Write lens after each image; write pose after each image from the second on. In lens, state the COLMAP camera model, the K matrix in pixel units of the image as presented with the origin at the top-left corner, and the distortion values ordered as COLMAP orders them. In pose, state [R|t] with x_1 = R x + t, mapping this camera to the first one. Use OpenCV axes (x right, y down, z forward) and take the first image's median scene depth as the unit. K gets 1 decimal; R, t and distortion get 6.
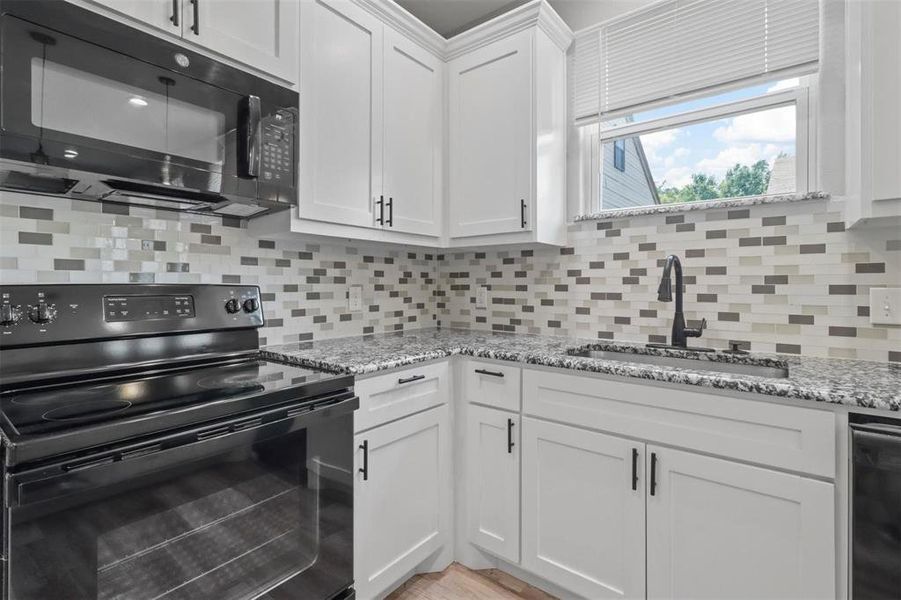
lens RADIAL K [[426.4, 0, 440.4], [0, 426.4, 283.9], [0, 0, 1]] dist [-0.000094, -0.000608]
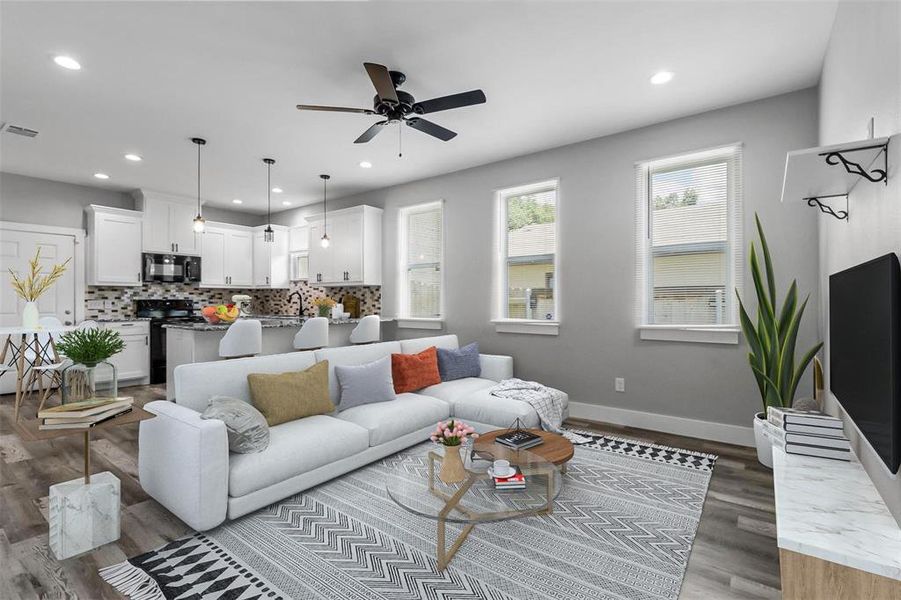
lens RADIAL K [[420.5, 0, 449.0], [0, 420.5, 291.7], [0, 0, 1]] dist [0.003682, 0.000472]
pose [[0.999265, -0.000873, 0.038314, 1.651799], [0.001556, 0.999840, -0.017815, 0.001583], [-0.038292, 0.017862, 0.999107, -2.761497]]
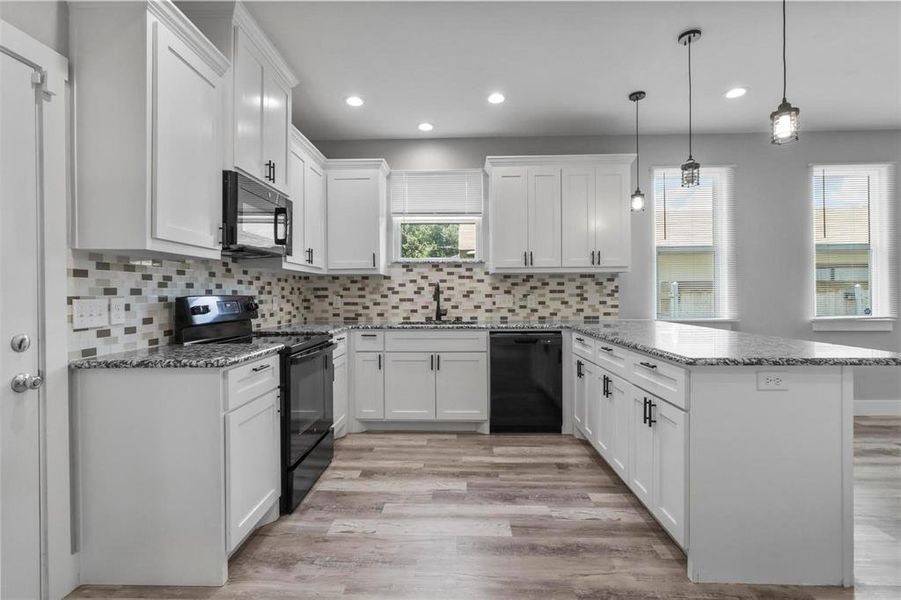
lens RADIAL K [[420.5, 0, 449.0], [0, 420.5, 291.7], [0, 0, 1]] dist [0.003682, 0.000472]
pose [[0.794005, -0.001374, 0.607910, -0.752775], [0.004555, 0.999983, -0.003688, -0.003530], [-0.607895, 0.005697, 0.793997, -0.826632]]
